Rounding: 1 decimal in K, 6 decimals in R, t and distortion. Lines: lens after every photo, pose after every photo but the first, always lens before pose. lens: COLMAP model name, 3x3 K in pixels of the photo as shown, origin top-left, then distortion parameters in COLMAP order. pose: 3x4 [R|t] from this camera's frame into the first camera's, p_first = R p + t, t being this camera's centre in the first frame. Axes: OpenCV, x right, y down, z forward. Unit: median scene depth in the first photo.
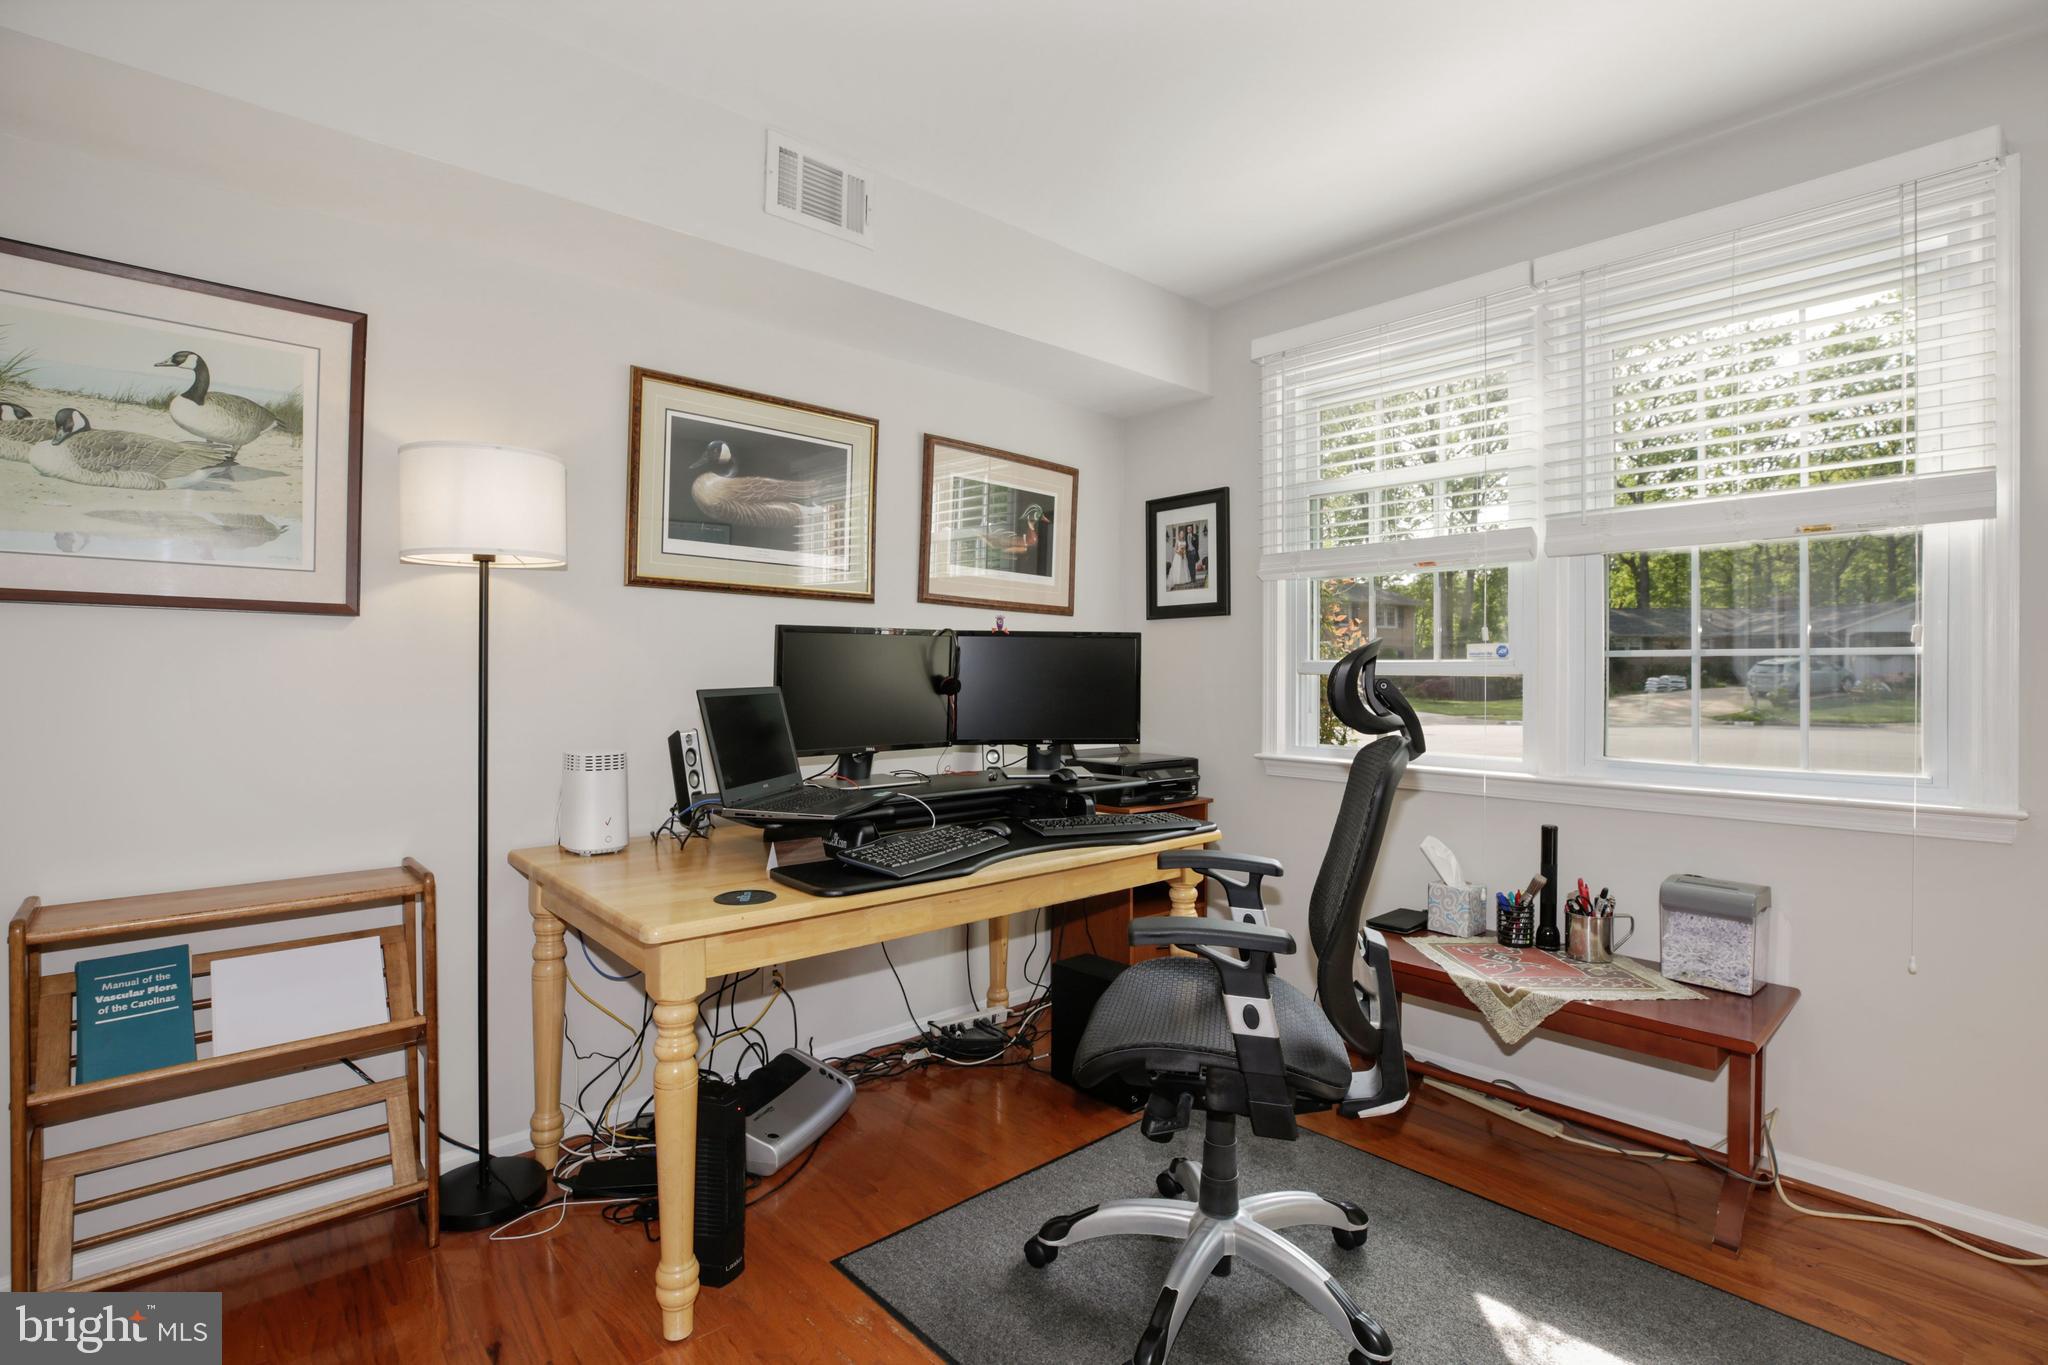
lens RADIAL K [[992.5, 0, 1024.0], [0, 992.5, 682.5], [0, 0, 1]] dist [-0.000450, -0.000049]
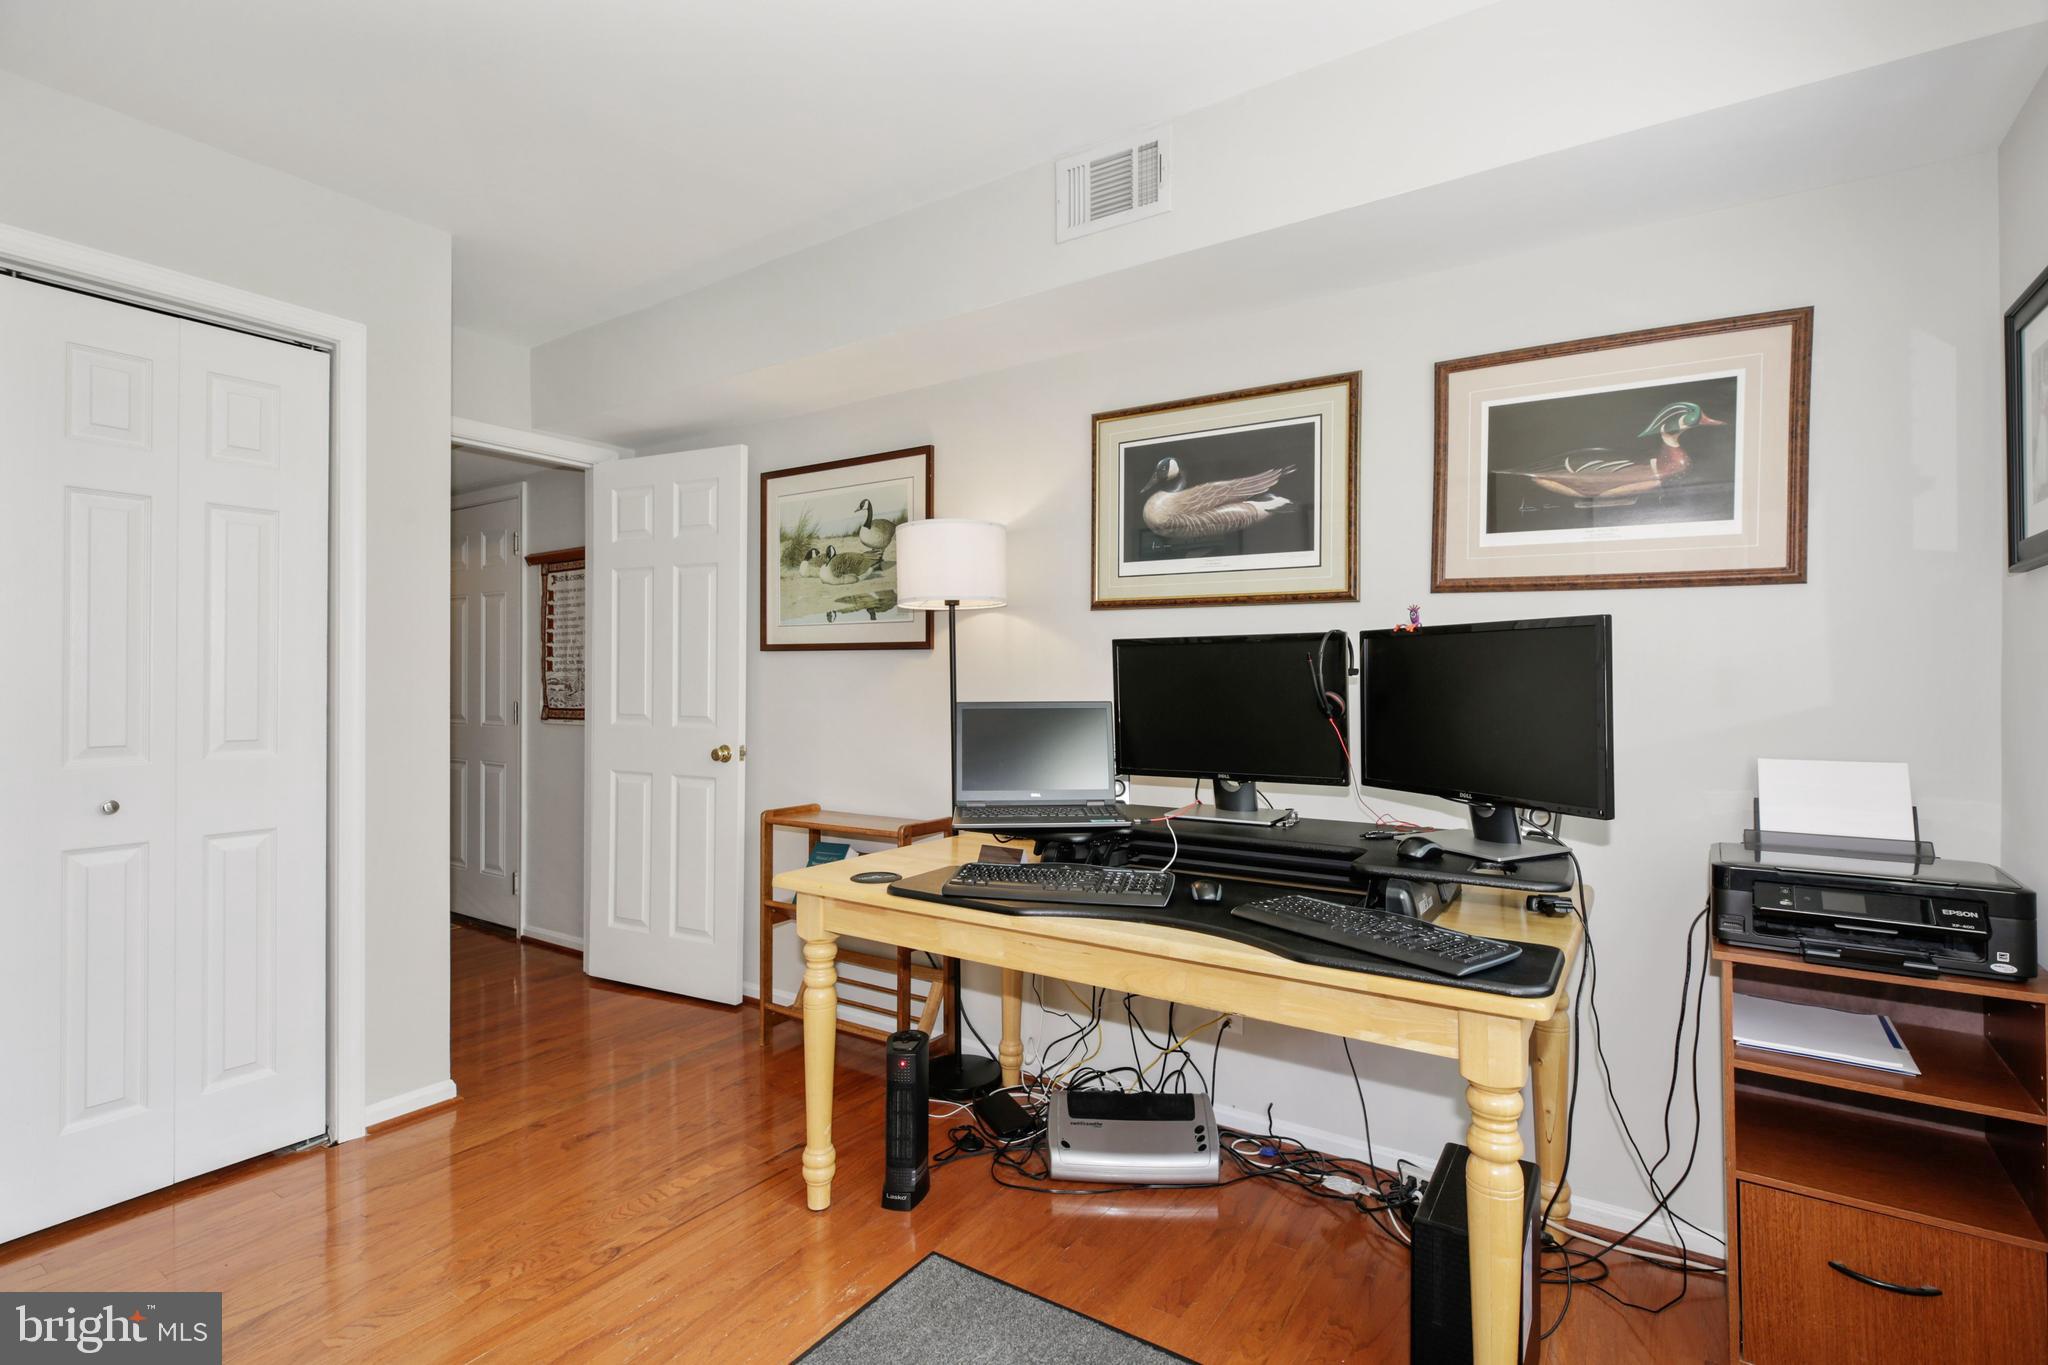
lens RADIAL K [[966.0, 0, 1024.6], [0, 966.0, 686.0], [0, 0, 1]] dist [0.018791, 0.000093]
pose [[0.251282, -0.000626, -0.967914, 0.561941], [-0.010737, 0.999936, -0.003434, -0.005979], [0.967854, 0.011255, 0.251259, 0.566902]]
